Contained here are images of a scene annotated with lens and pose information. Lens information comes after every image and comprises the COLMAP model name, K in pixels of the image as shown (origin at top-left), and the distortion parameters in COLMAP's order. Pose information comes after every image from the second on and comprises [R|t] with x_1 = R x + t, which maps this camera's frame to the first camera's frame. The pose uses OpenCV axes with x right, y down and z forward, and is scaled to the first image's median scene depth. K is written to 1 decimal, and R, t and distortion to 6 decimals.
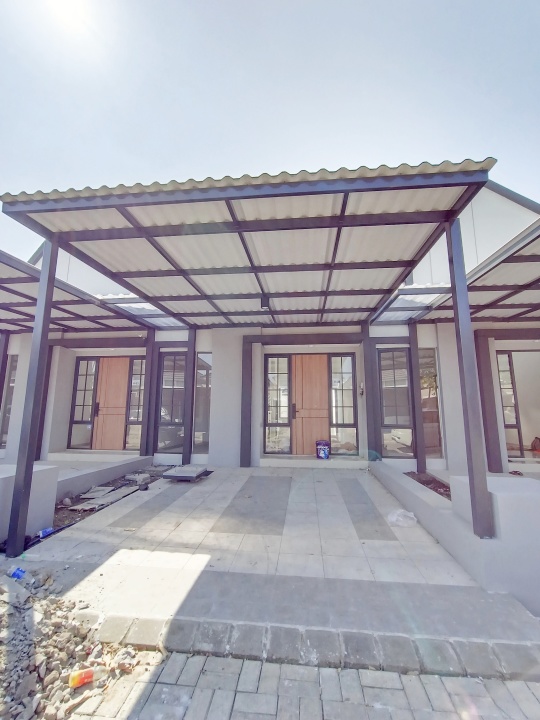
lens RADIAL K [[329.0, 0, 266.9], [0, 329.0, 357.4], [0, 0, 1]] dist [-0.025990, 0.007535]
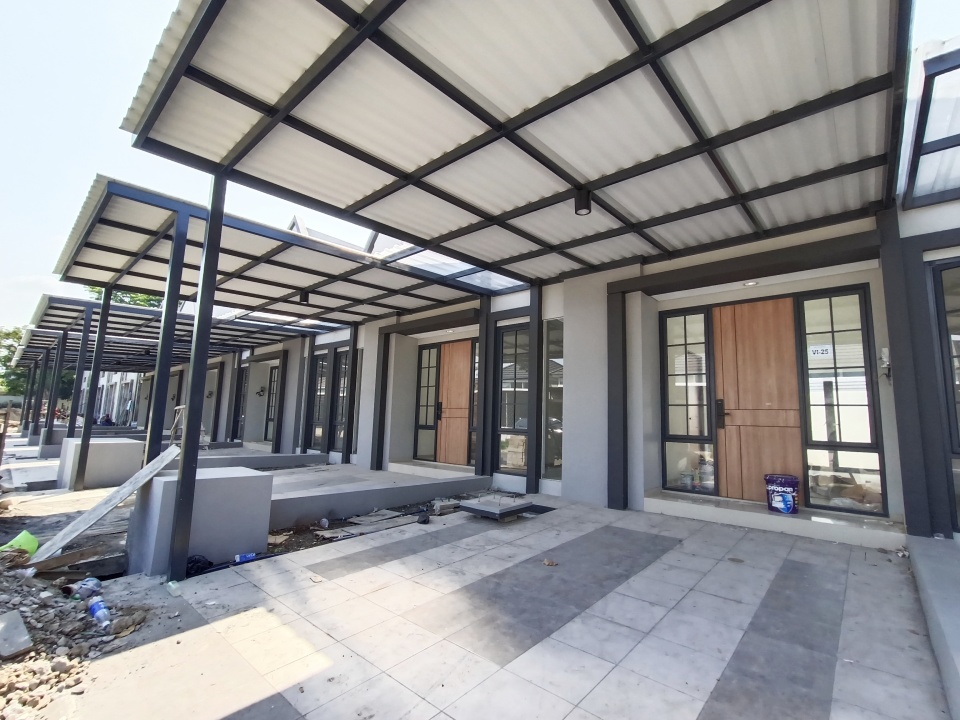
lens RADIAL K [[438.6, 0, 478.3], [0, 438.6, 362.9], [0, 0, 1]] dist [-0.025990, 0.007535]
pose [[0.816802, -0.058265, -0.573969, 0.180170], [0.073719, 0.997272, 0.003673, 0.055708], [0.572189, -0.045312, 0.818869, 0.236329]]
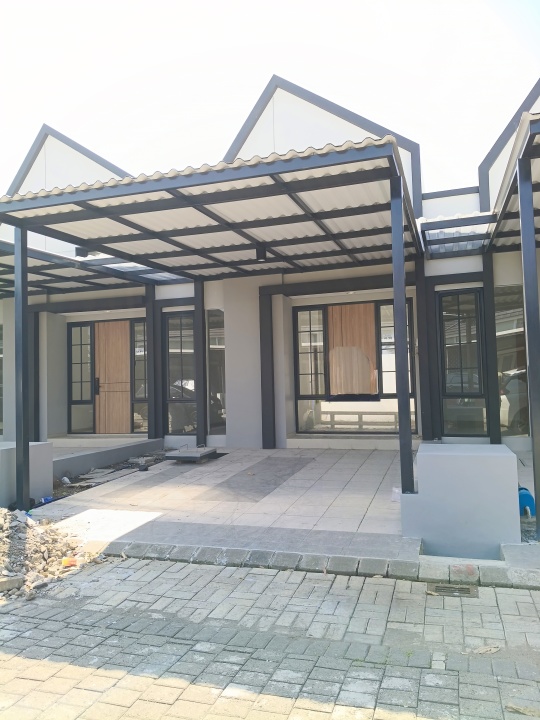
lens RADIAL K [[542.1, 0, 276.5], [0, 542.1, 357.2], [0, 0, 1]] dist [0.033197, -0.025453]
pose [[0.981309, -0.044128, -0.187311, 0.206965], [0.066811, 0.990933, 0.116569, -0.048081], [0.180469, -0.126904, 0.975360, -0.277235]]
